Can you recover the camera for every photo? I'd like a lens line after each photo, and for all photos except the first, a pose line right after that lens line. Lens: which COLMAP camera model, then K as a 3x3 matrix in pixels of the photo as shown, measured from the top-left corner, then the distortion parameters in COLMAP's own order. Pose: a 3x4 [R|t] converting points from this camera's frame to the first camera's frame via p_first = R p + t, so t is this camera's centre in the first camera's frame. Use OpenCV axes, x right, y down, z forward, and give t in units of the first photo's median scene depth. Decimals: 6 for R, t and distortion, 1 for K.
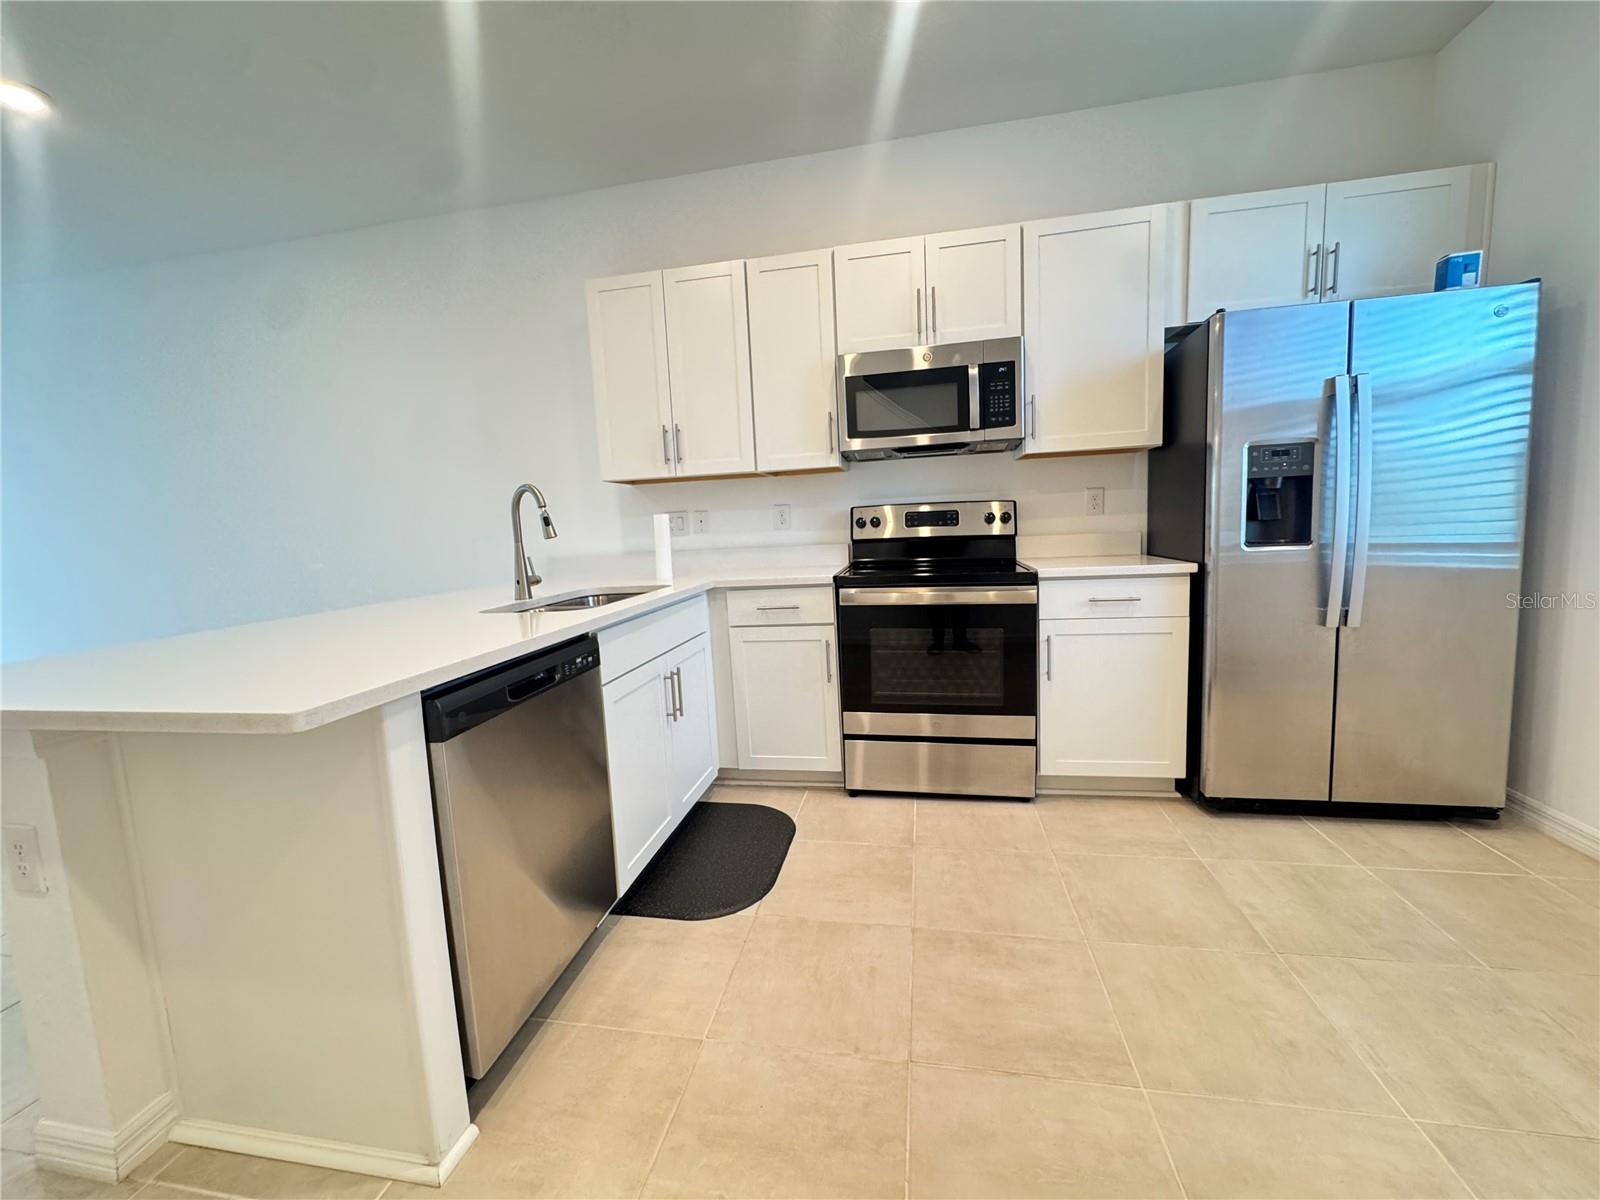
lens RADIAL K [[641.8, 0, 800.3], [0, 641.8, 601.4], [0, 0, 1]] dist [-0.000452, -0.001075]
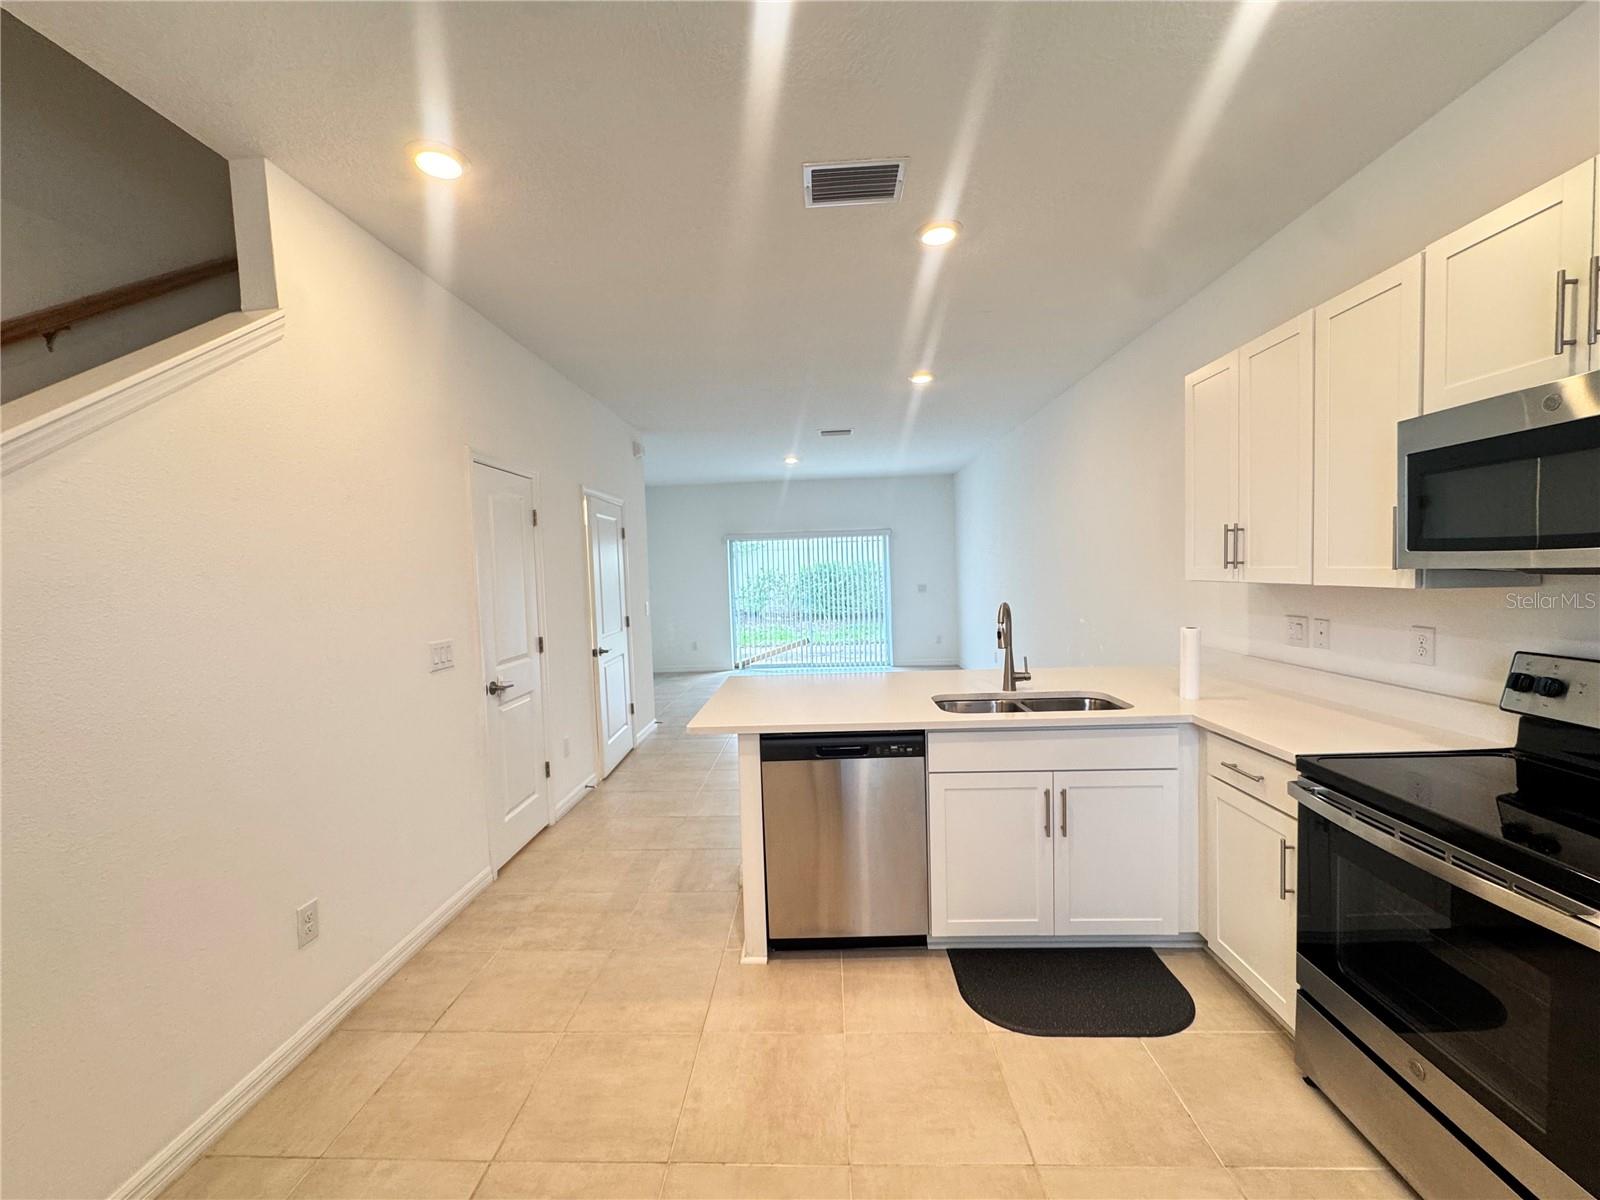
lens RADIAL K [[641.8, 0, 795.8], [0, 641.8, 610.7], [0, 0, 1]] dist [-0.000452, -0.001075]
pose [[0.146896, 0.106509, -0.983401, 0.719388], [-0.097641, 0.990892, 0.092736, -0.231286], [0.984321, 0.082397, 0.155958, 0.380469]]
